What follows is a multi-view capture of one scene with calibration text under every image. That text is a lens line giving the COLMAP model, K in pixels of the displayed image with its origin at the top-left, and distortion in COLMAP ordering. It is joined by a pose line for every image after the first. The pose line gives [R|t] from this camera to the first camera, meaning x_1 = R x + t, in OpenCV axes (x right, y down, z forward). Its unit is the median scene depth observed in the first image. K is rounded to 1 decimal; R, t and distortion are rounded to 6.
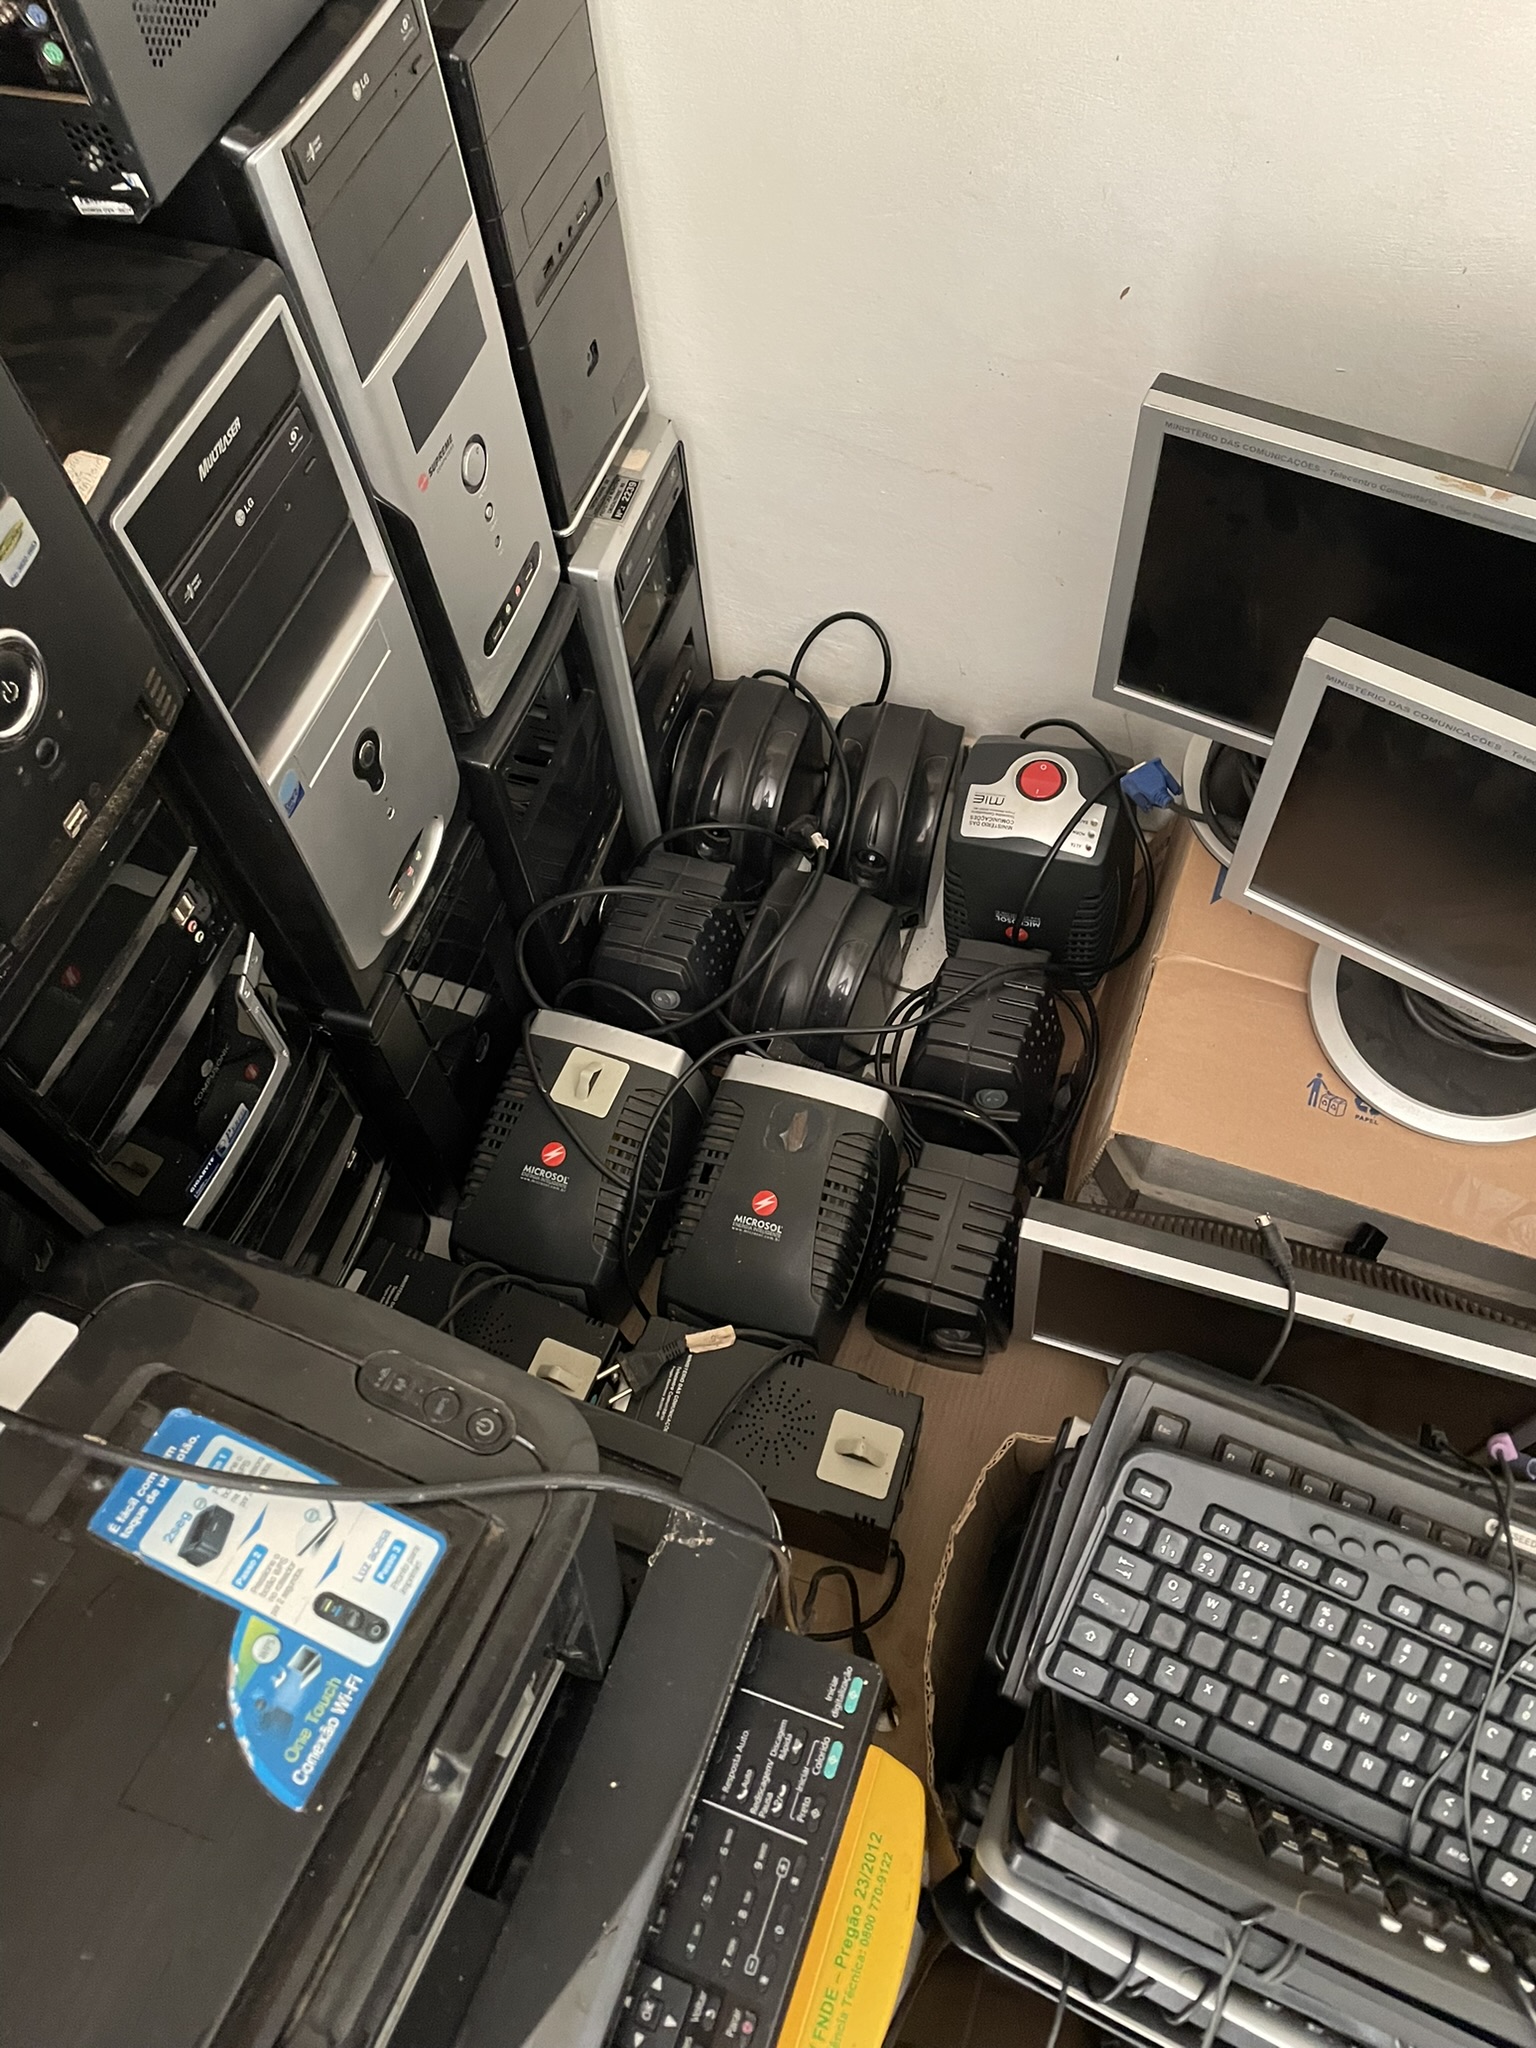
lens RADIAL K [[1552.2, 0, 783.3], [0, 1552.2, 1007.6], [0, 0, 1]] dist [0.087902, -0.111934]
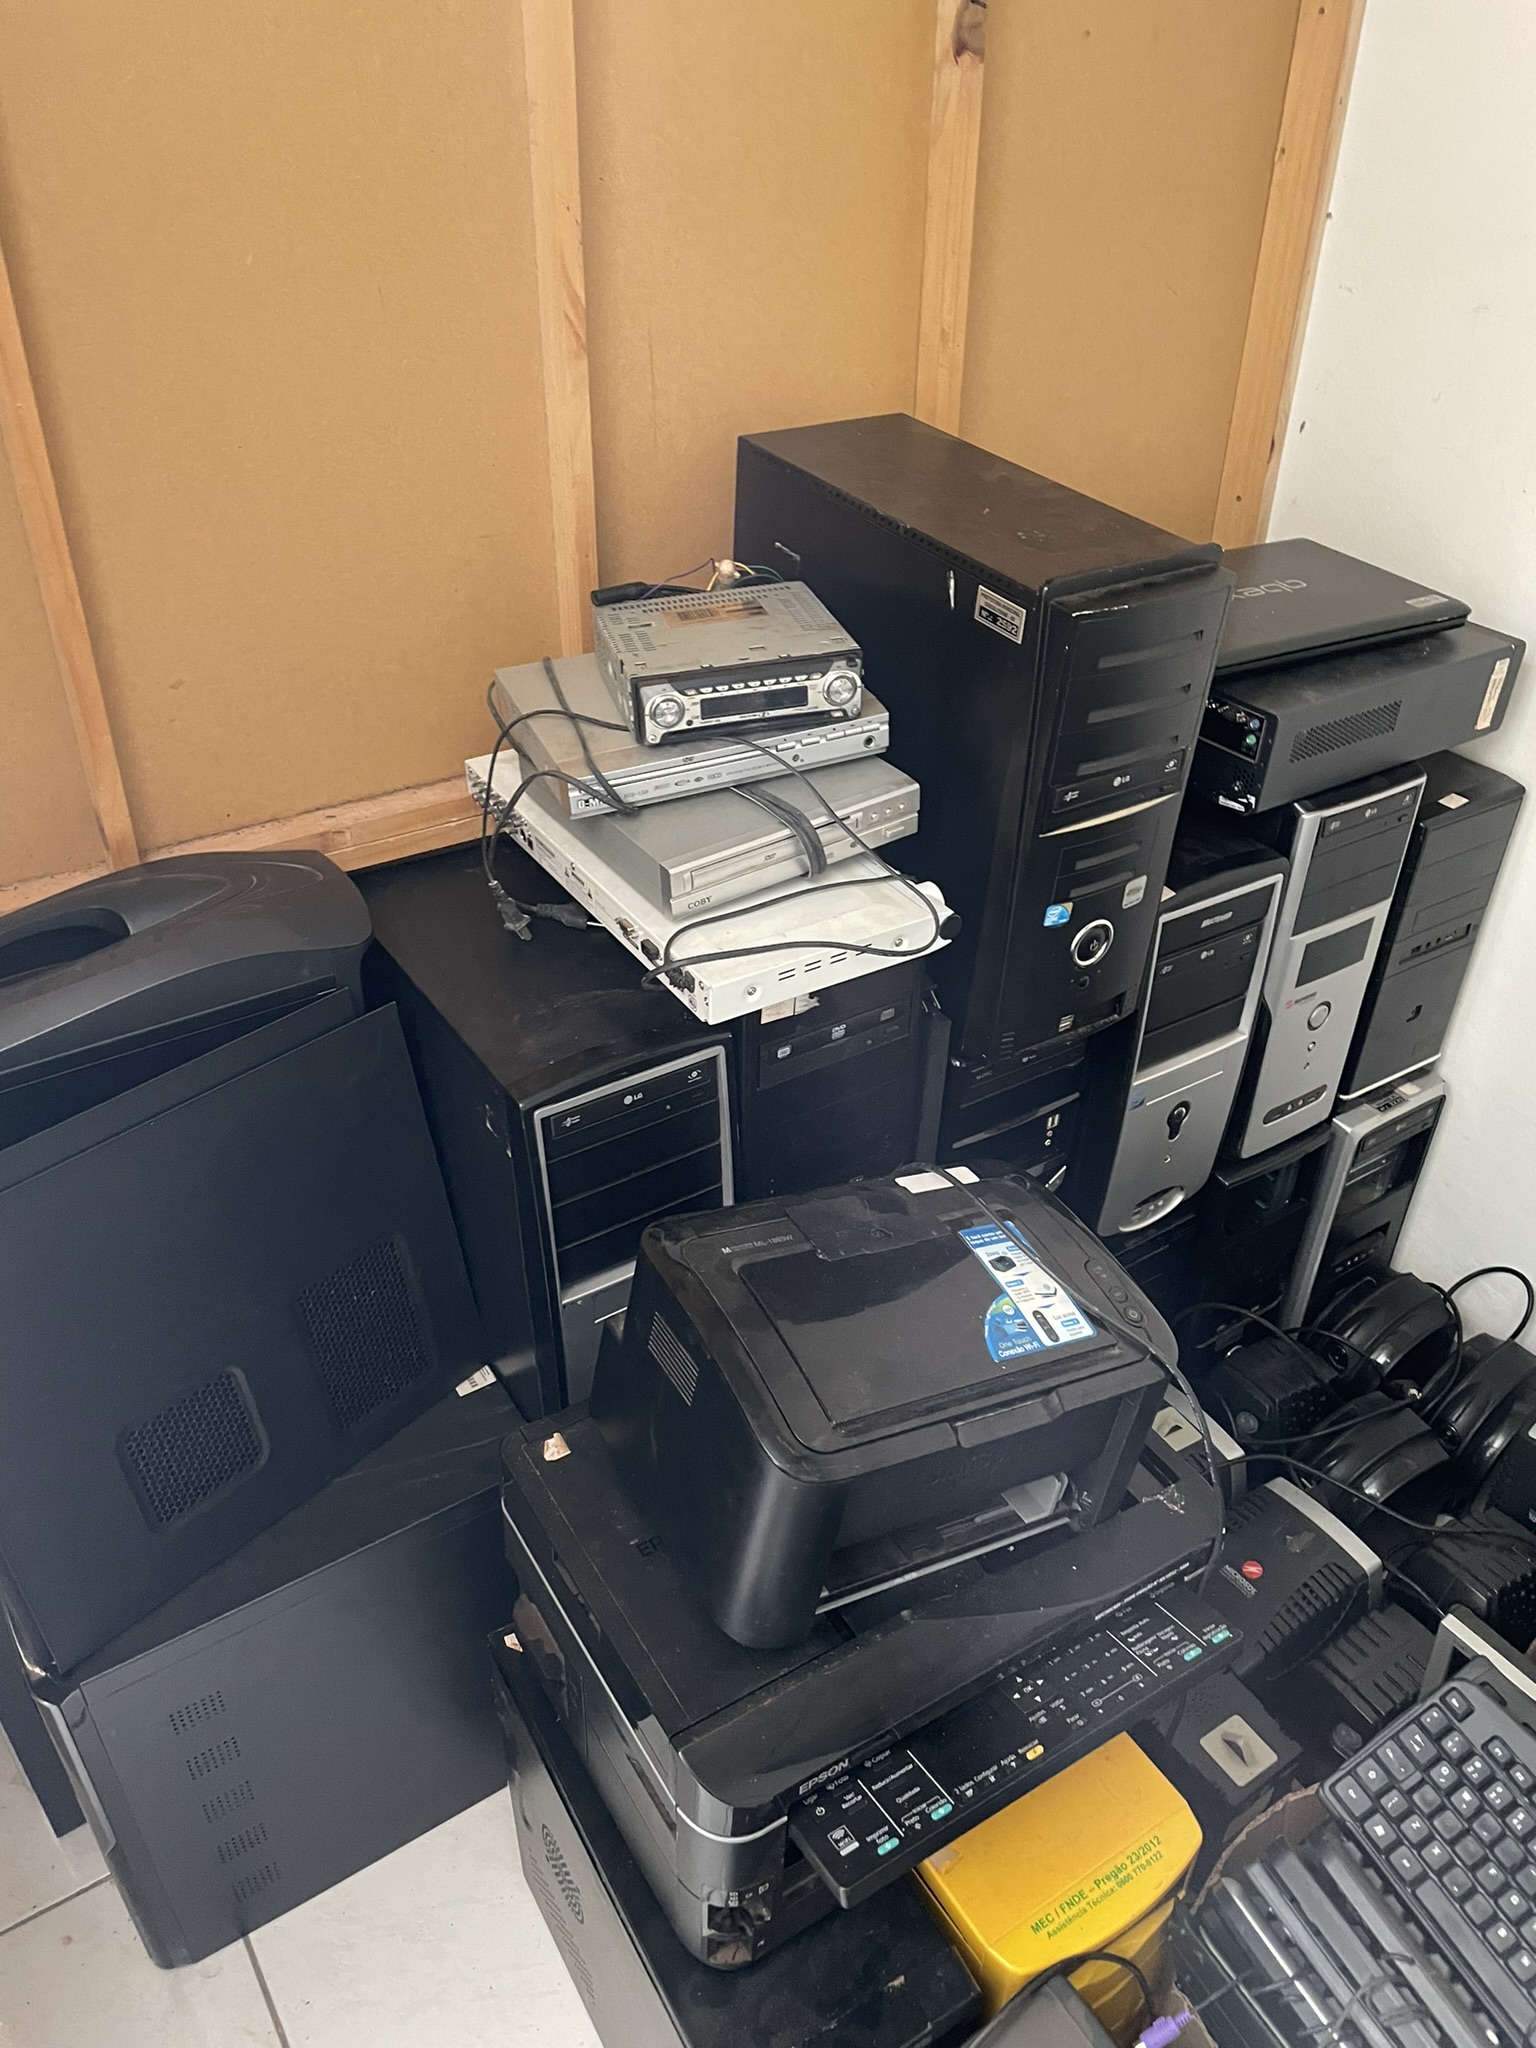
lens RADIAL K [[1552.2, 0, 783.3], [0, 1552.2, 1007.6], [0, 0, 1]] dist [0.087902, -0.111934]
pose [[0.787692, 0.403045, -0.465935, 0.135072], [-0.568112, 0.767762, -0.296295, 0.497219], [0.238307, 0.498093, 0.833735, -0.562704]]
